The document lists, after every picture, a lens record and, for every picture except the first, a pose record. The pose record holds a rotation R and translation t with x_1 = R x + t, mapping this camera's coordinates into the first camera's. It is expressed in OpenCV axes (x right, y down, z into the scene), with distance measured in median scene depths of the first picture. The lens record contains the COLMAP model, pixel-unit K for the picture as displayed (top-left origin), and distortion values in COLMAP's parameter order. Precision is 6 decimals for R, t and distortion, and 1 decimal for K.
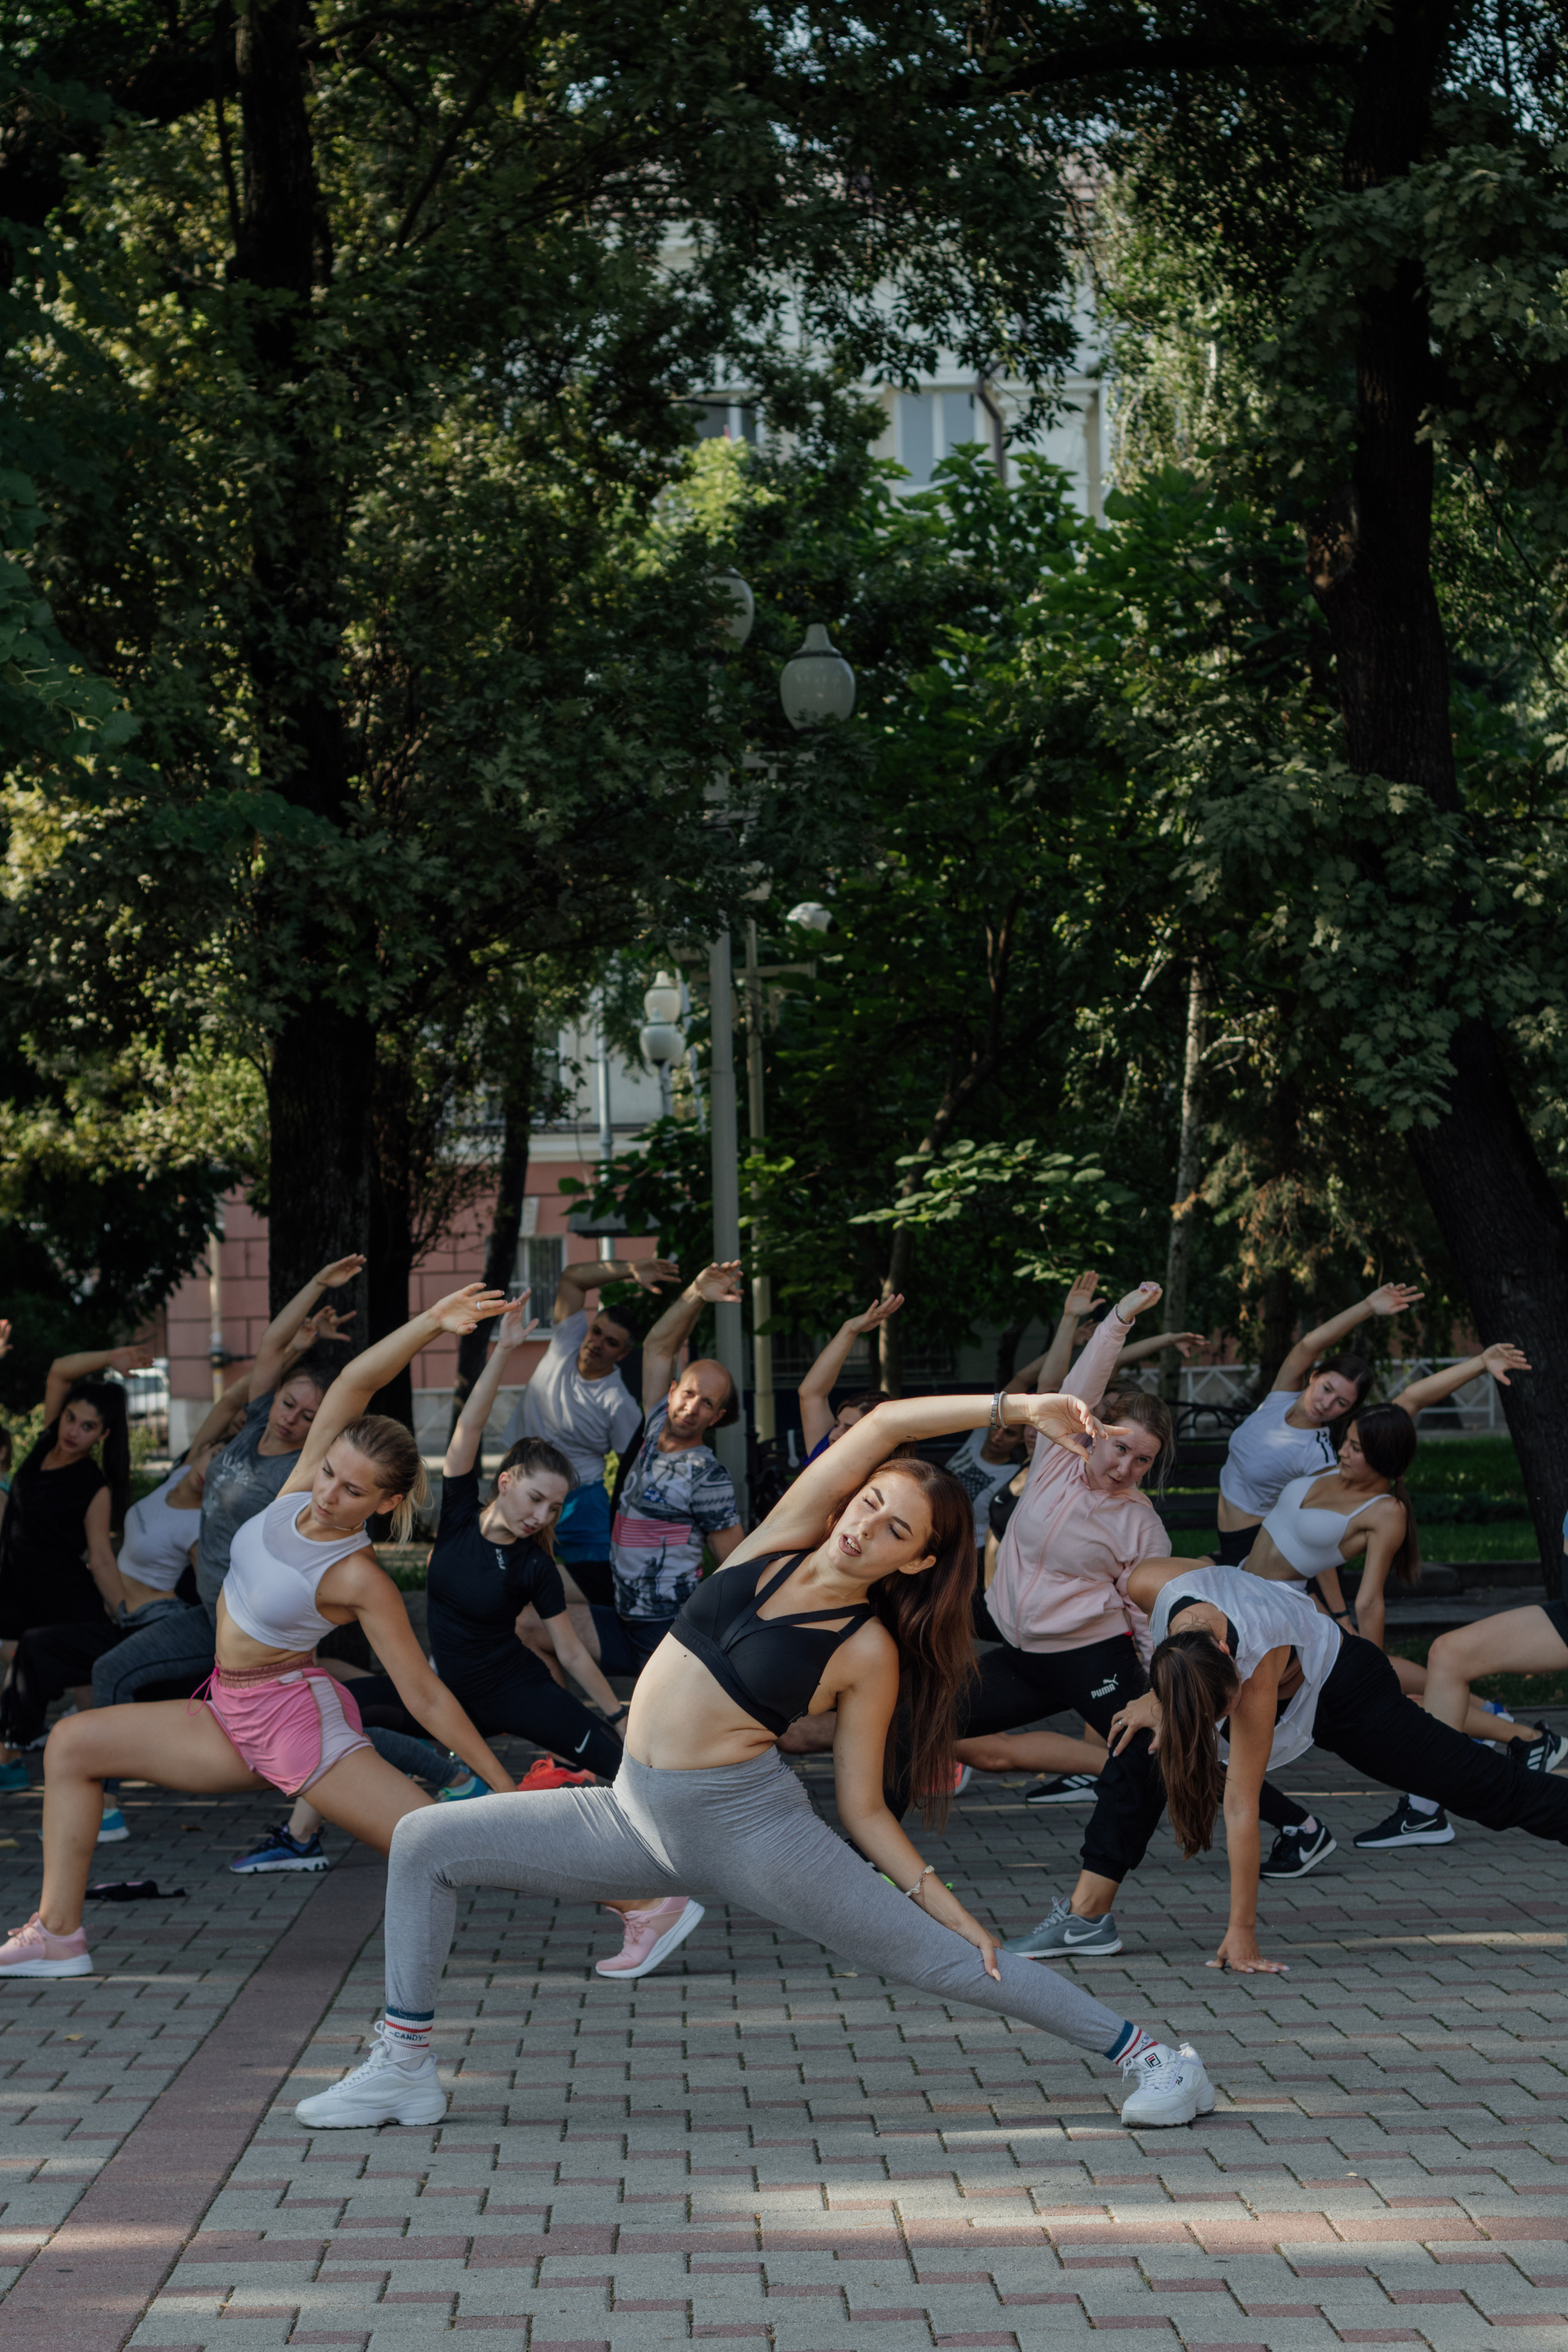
lens RADIAL K [[5581.1, 0, 784.0], [0, 5581.1, 1176.0], [0, 0, 1]] dist [-0.147262, -0.613669]
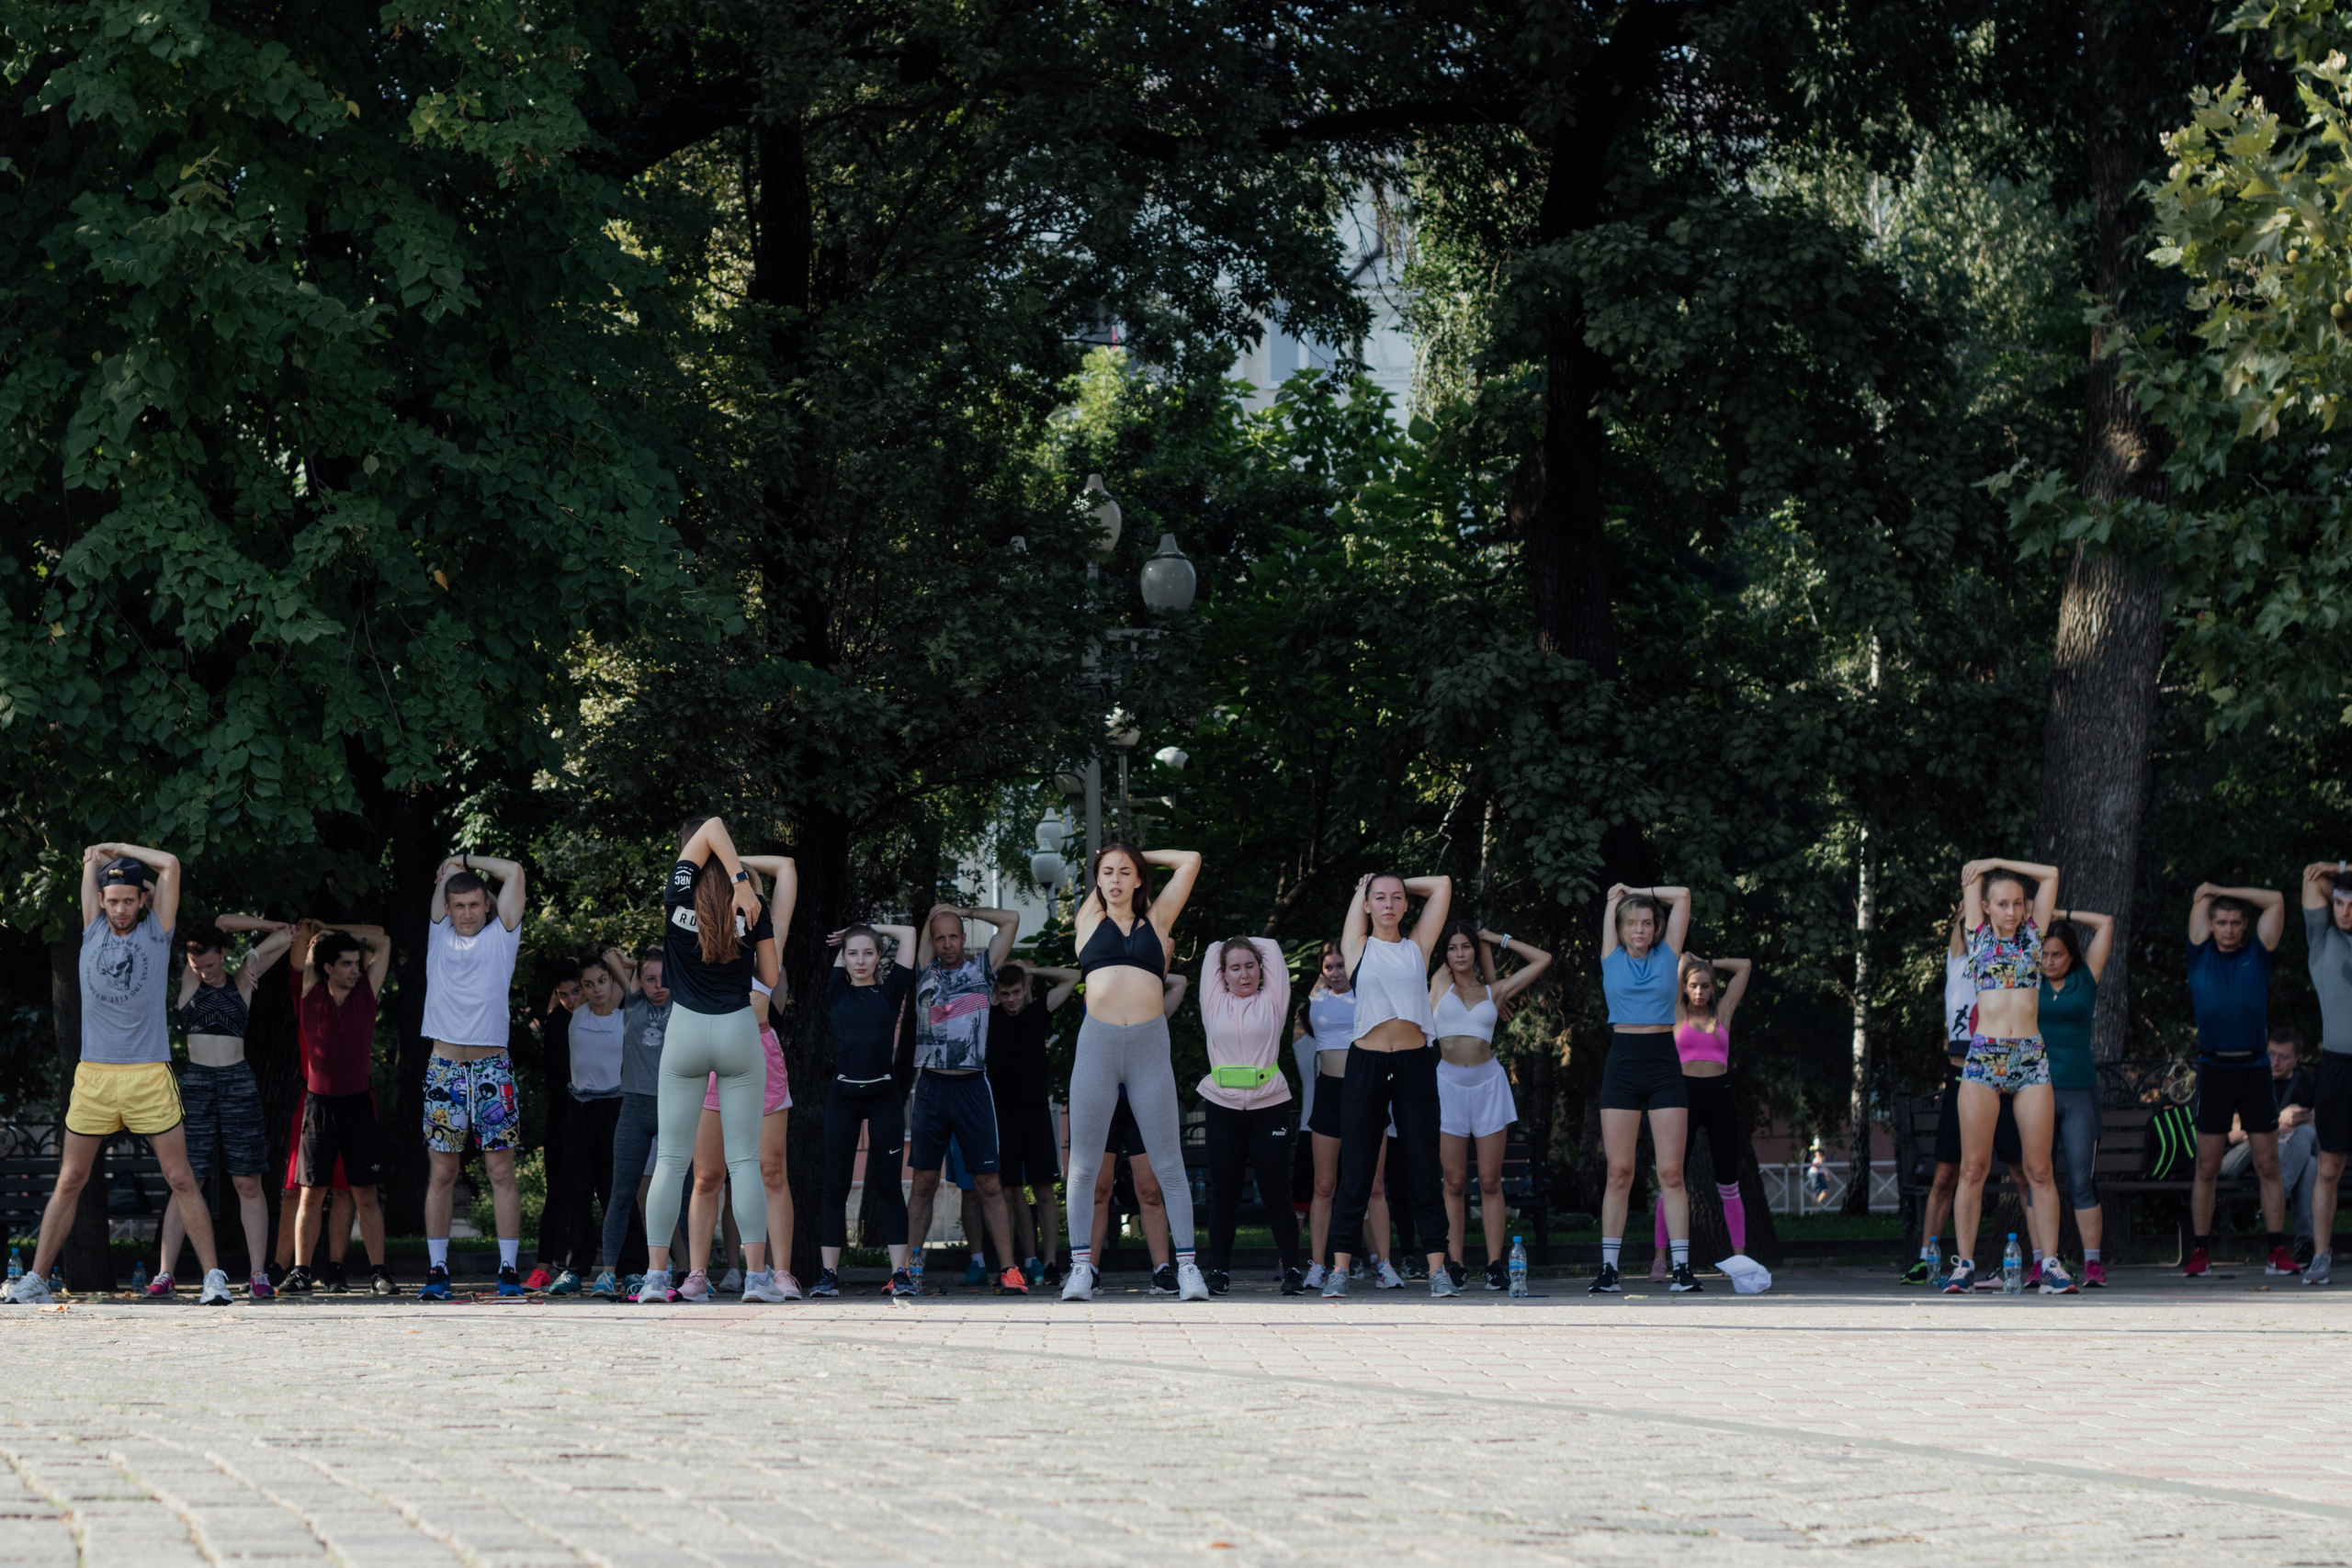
lens RADIAL K [[5642.4, 0, 1176.0], [0, 5642.4, 784.0], [0, 0, 1]] dist [-0.070765, 0.419217]
pose [[0.999936, 0.011321, 0.000430, 0.005572], [-0.011292, 0.998978, -0.043764, 0.014408], [-0.000925, 0.043757, 0.999042, -0.250941]]
